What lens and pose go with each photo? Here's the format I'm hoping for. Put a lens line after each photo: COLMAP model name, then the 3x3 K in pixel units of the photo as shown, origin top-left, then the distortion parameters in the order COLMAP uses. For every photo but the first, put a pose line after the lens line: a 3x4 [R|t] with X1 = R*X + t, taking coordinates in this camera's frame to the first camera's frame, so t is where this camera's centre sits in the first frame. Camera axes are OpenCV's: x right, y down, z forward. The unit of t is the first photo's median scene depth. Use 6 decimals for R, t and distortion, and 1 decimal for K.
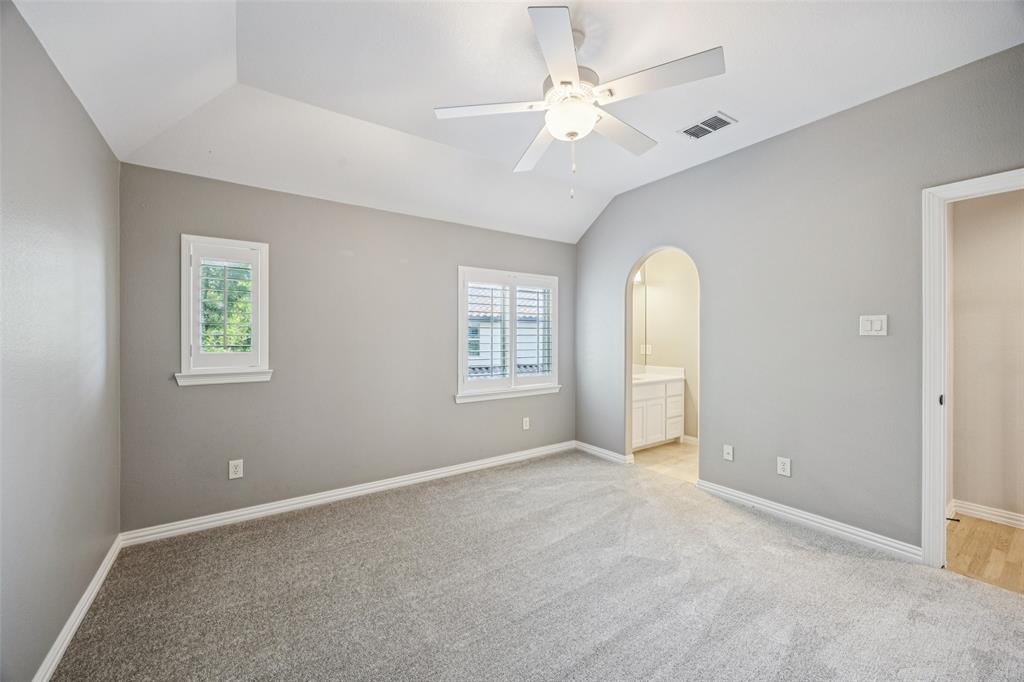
lens RADIAL K [[392.5, 0, 507.7], [0, 392.5, 336.4], [0, 0, 1]] dist [-0.001785, -0.000326]
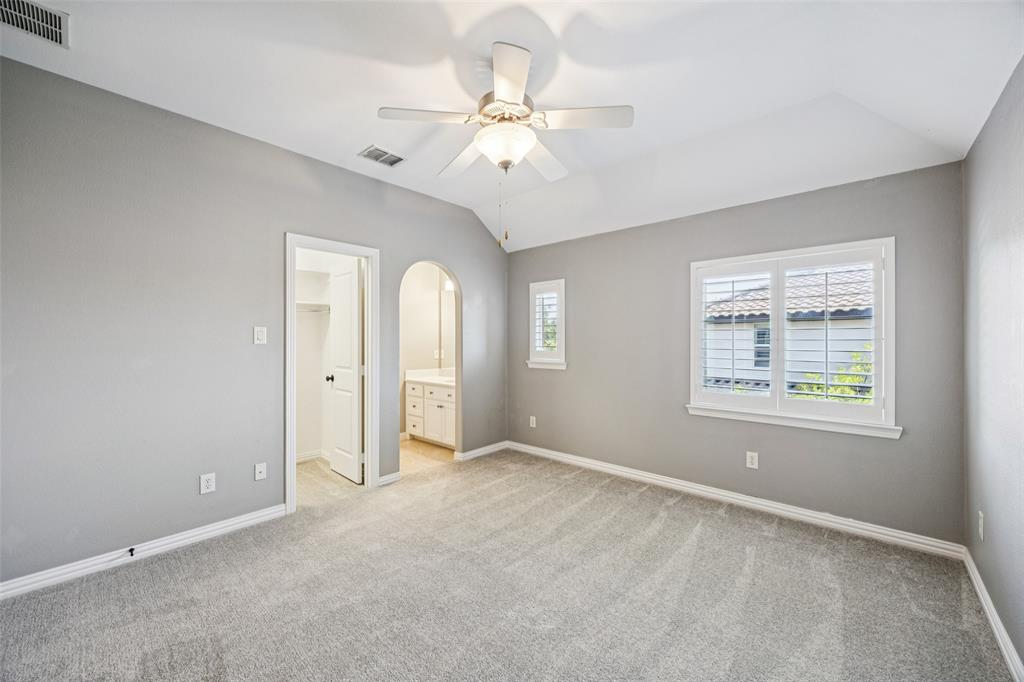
lens RADIAL K [[387.6, 0, 542.0], [0, 387.6, 338.6], [0, 0, 1]] dist [-0.000594, -0.000072]
pose [[0.263855, -0.001159, -0.964562, 0.789511], [-0.000746, 0.999999, -0.001406, -0.004717], [0.964562, 0.001091, 0.263854, 0.529354]]
